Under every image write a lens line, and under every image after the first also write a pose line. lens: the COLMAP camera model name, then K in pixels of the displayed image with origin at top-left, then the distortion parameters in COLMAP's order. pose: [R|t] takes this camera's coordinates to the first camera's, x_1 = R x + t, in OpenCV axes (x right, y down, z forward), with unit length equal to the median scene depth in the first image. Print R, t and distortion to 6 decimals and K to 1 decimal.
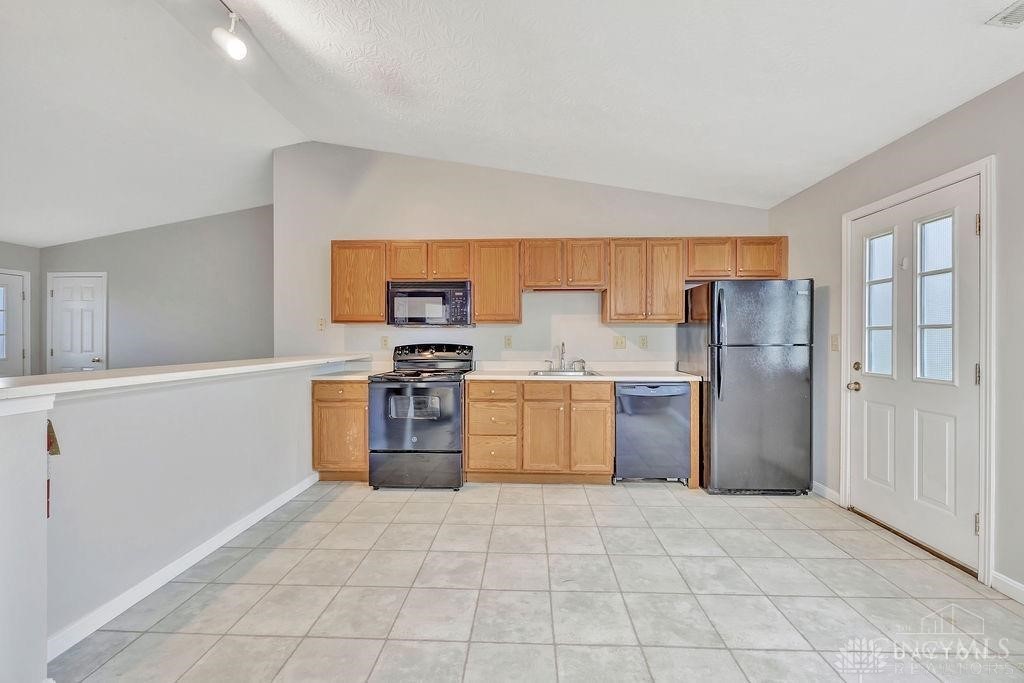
lens RADIAL K [[391.1, 0, 514.0], [0, 391.1, 338.1], [0, 0, 1]] dist [-0.002776, -0.000050]
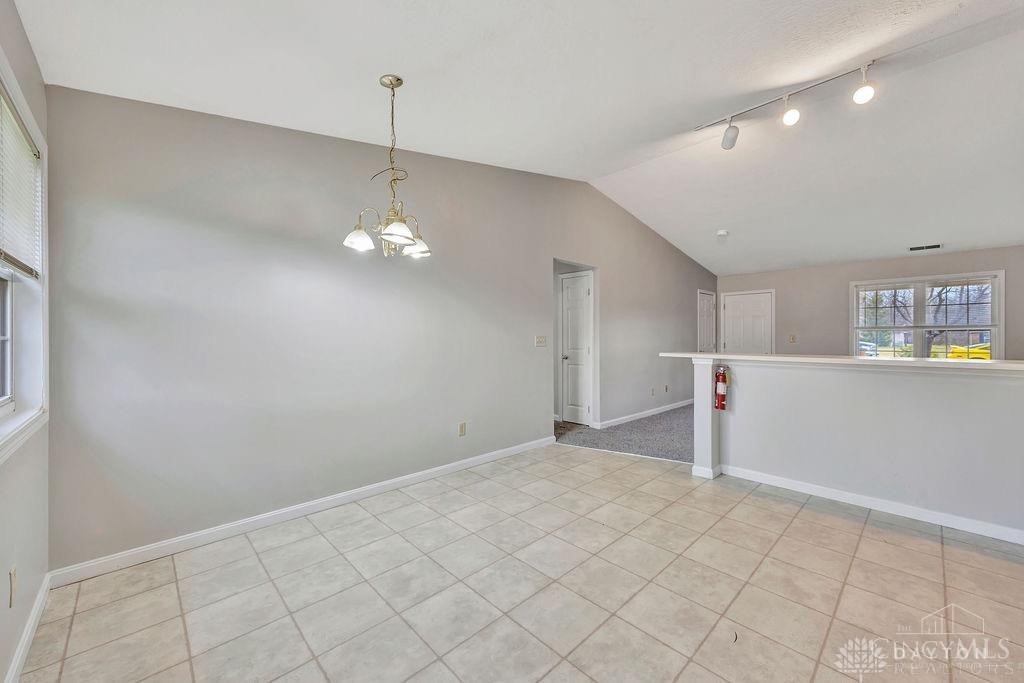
lens RADIAL K [[392.6, 0, 514.0], [0, 392.6, 339.1], [0, 0, 1]] dist [0.011261, 0.000037]
pose [[-0.689297, 0.003567, -0.724470, 0.628724], [0.003536, 0.999993, 0.001560, 0.005237], [0.724470, -0.001486, -0.689304, 0.745672]]
